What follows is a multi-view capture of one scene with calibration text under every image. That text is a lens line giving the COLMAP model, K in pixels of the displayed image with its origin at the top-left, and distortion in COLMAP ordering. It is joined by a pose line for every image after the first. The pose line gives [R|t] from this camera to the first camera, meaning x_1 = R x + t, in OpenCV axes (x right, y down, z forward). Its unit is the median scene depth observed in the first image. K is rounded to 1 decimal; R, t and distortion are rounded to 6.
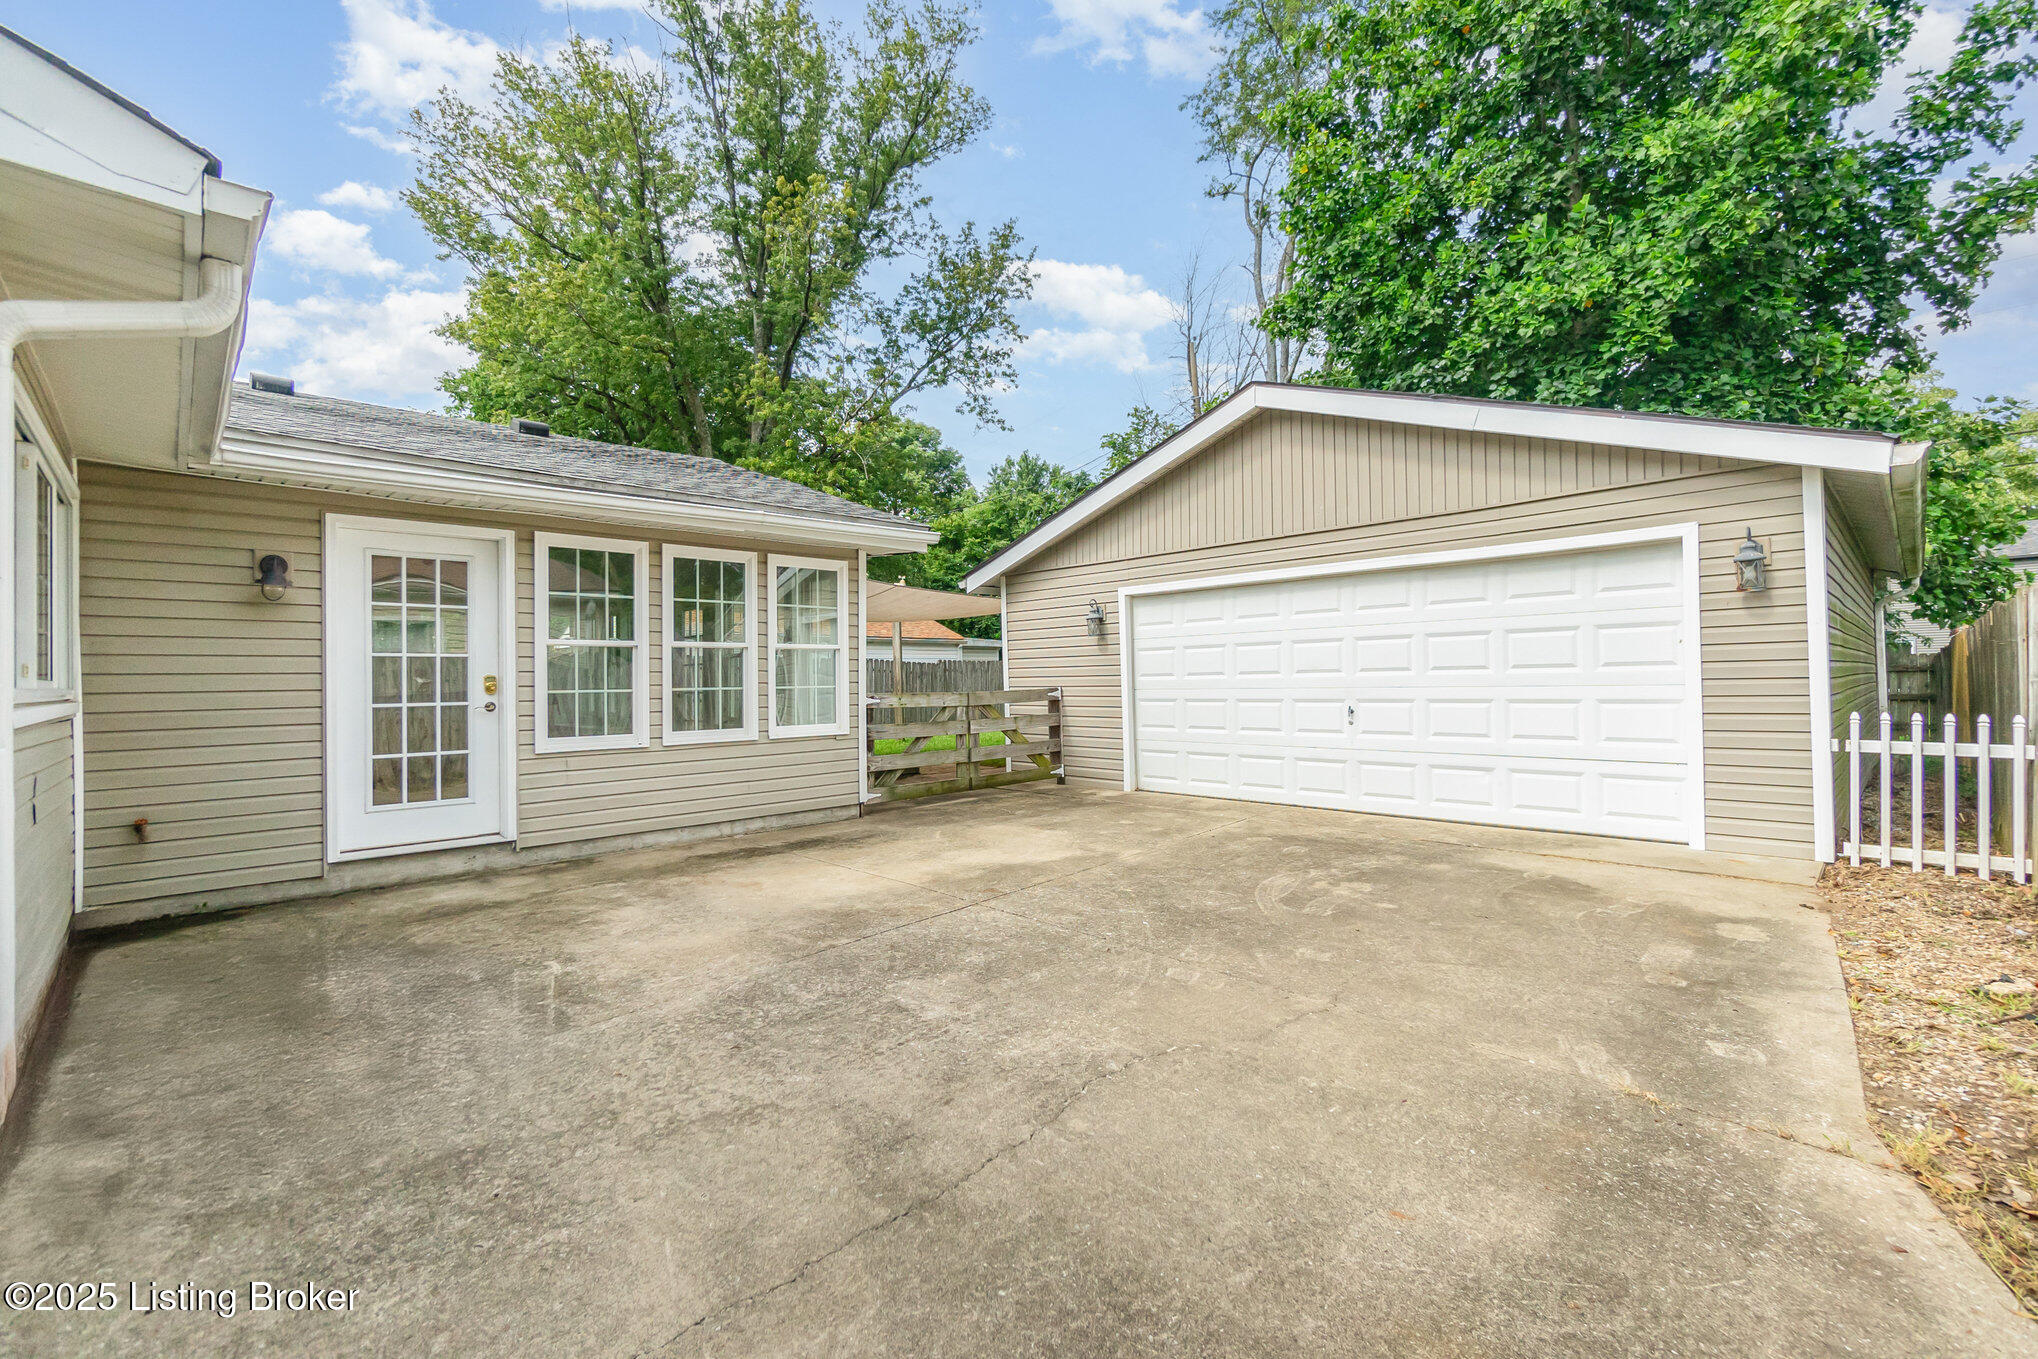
lens RADIAL K [[888.6, 0, 1021.7], [0, 888.6, 672.9], [0, 0, 1]] dist [-0.004477, 0.001106]
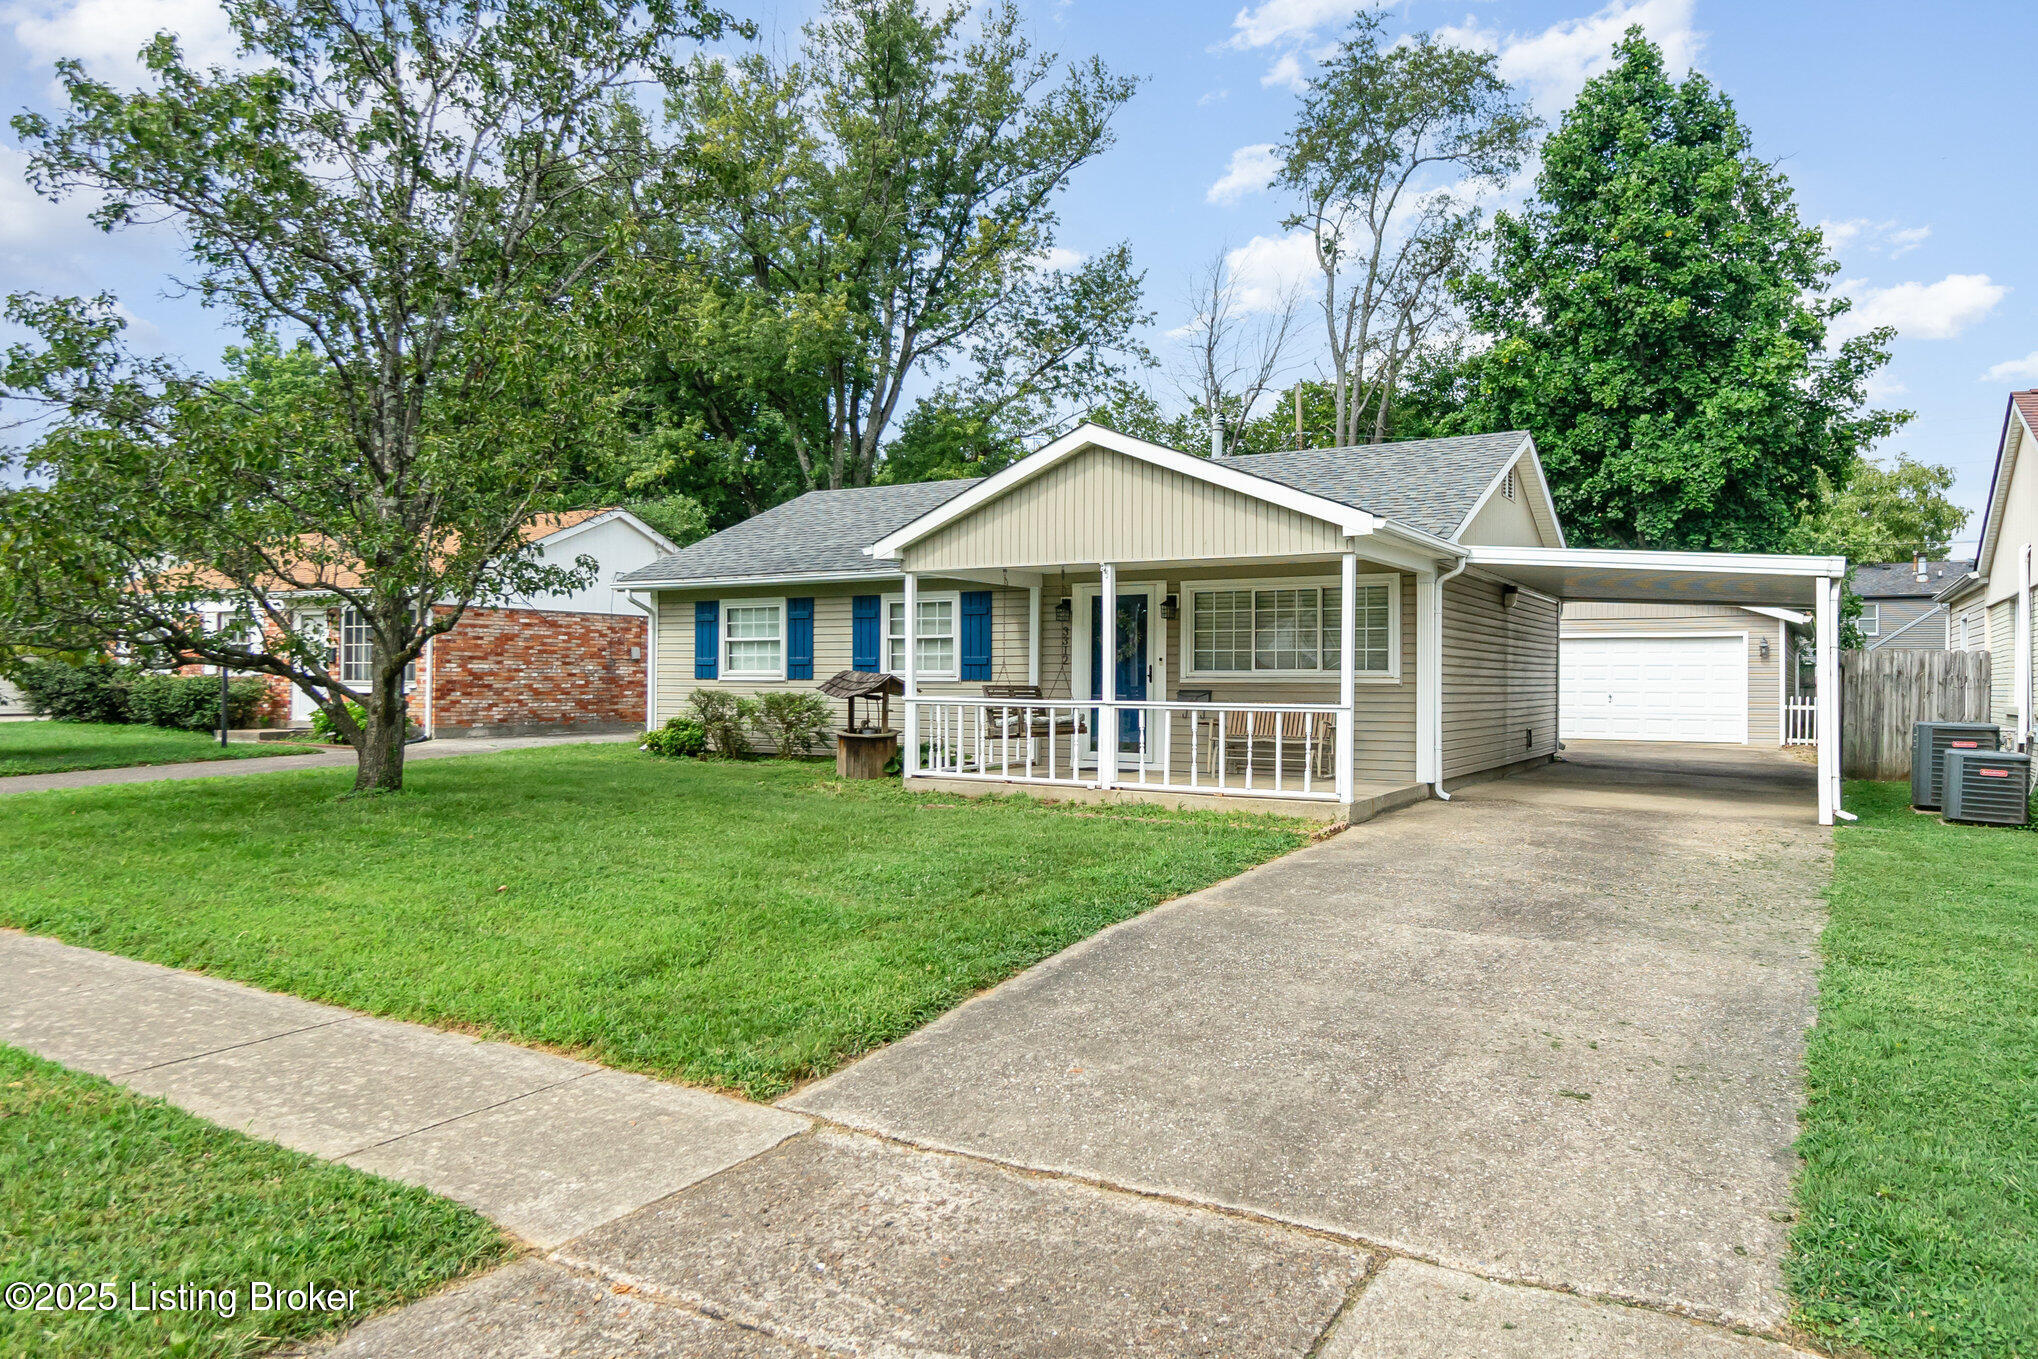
lens RADIAL K [[1336.2, 0, 1013.8], [0, 1336.2, 679.1], [0, 0, 1]] dist [-0.006093, -0.001887]
pose [[0.971868, 0.019764, 0.234694, -1.942732], [-0.021204, 0.999769, 0.003613, 0.016828], [-0.234568, -0.008488, 0.972063, -2.008833]]
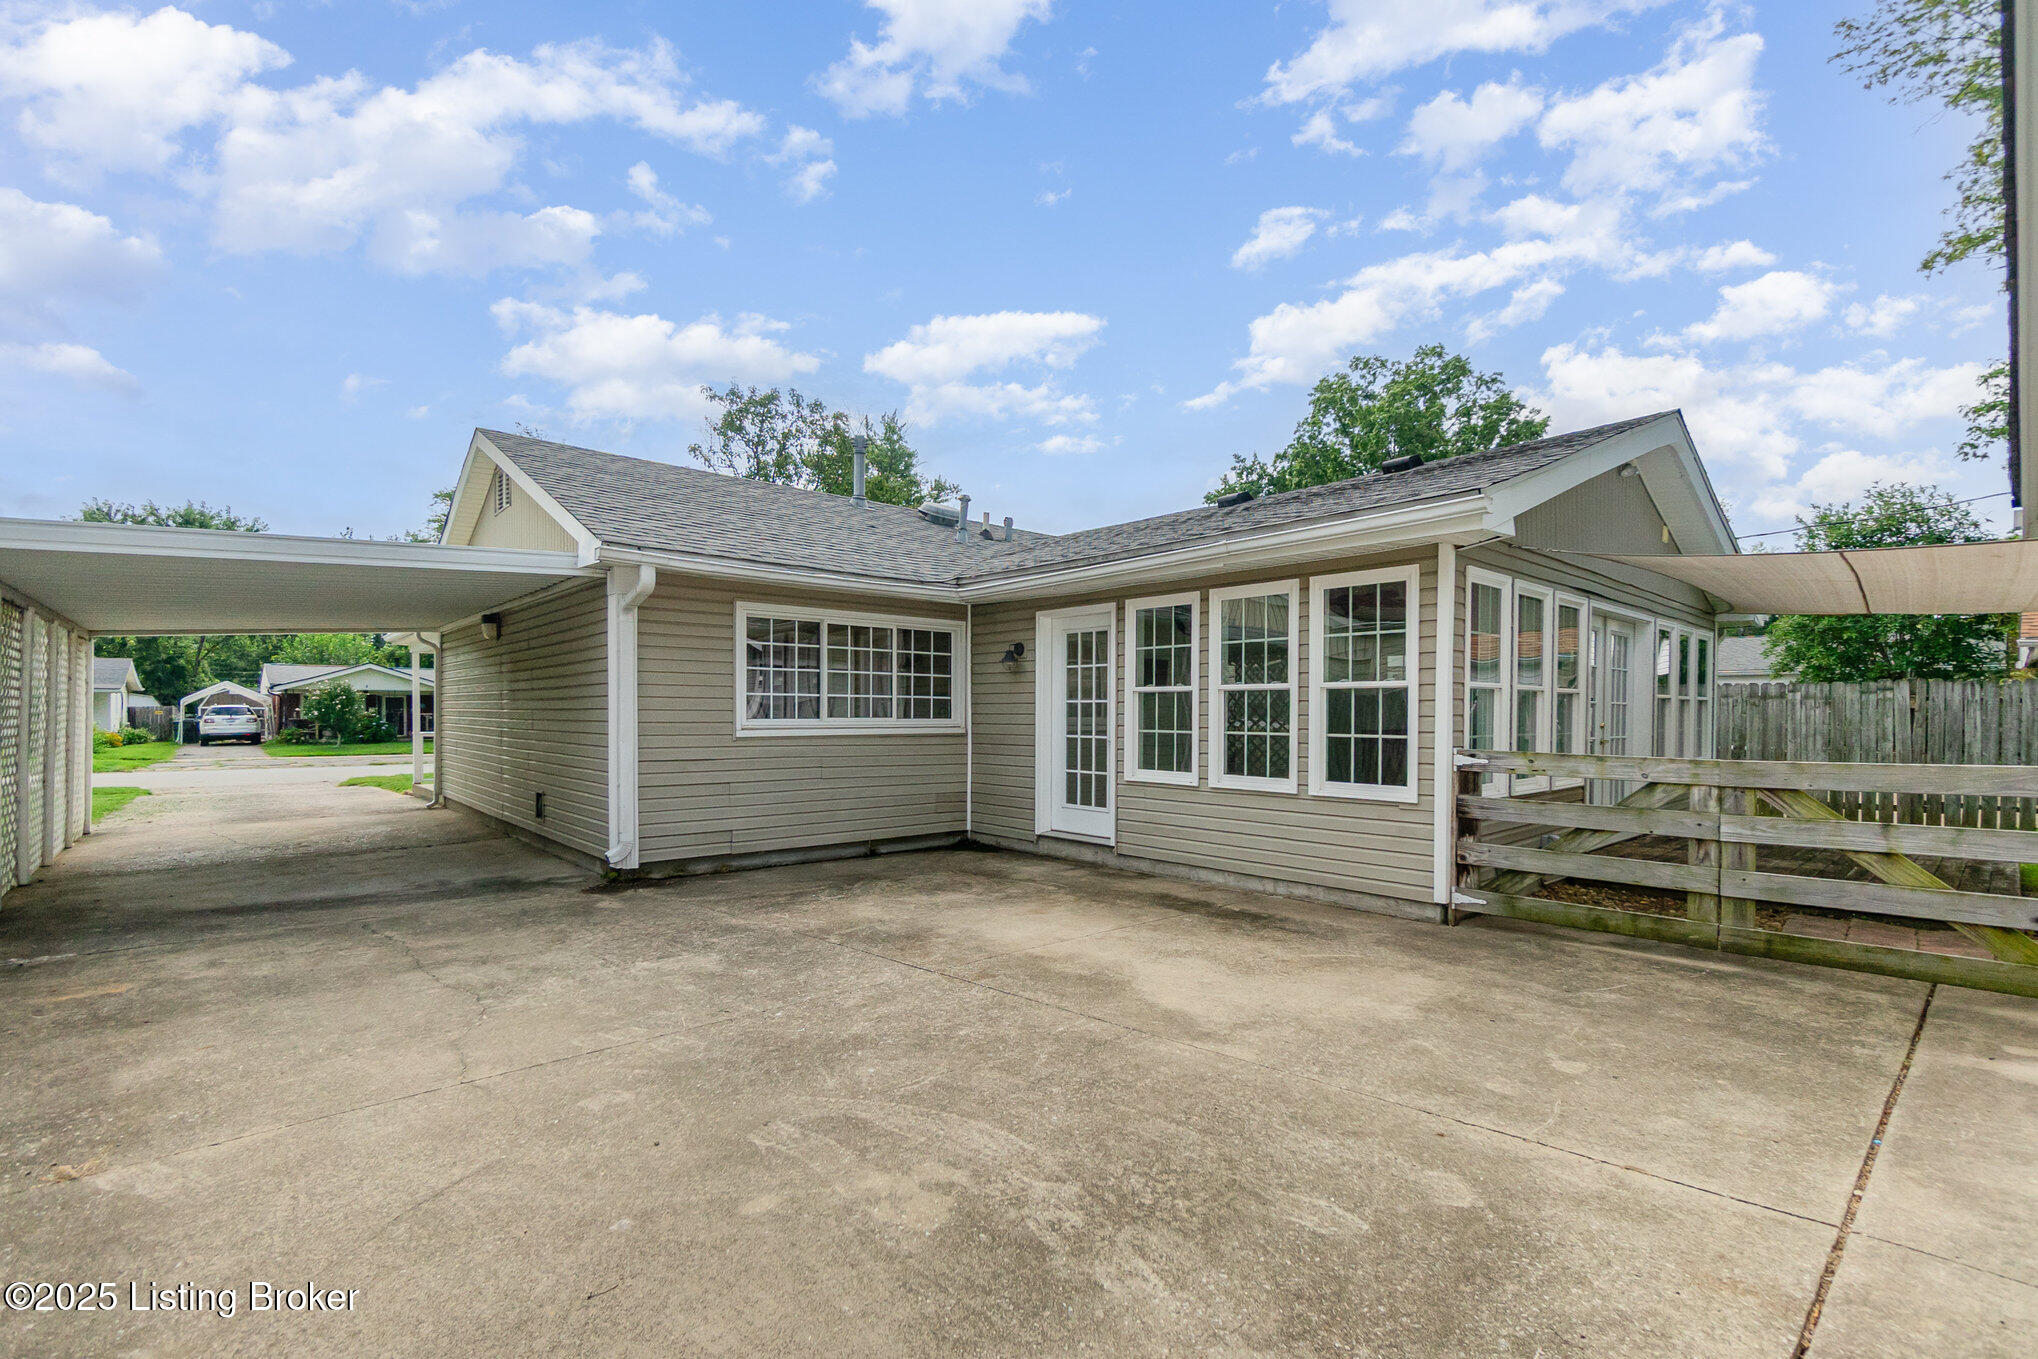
lens RADIAL K [[888.6, 0, 1005.2], [0, 888.6, 721.9], [0, 0, 1]] dist [-0.004477, 0.001106]
pose [[-0.054973, 0.023350, -0.998215, 1.087879], [0.003178, 0.999726, 0.023211, -0.031098], [0.998483, -0.001896, -0.055033, 1.405569]]
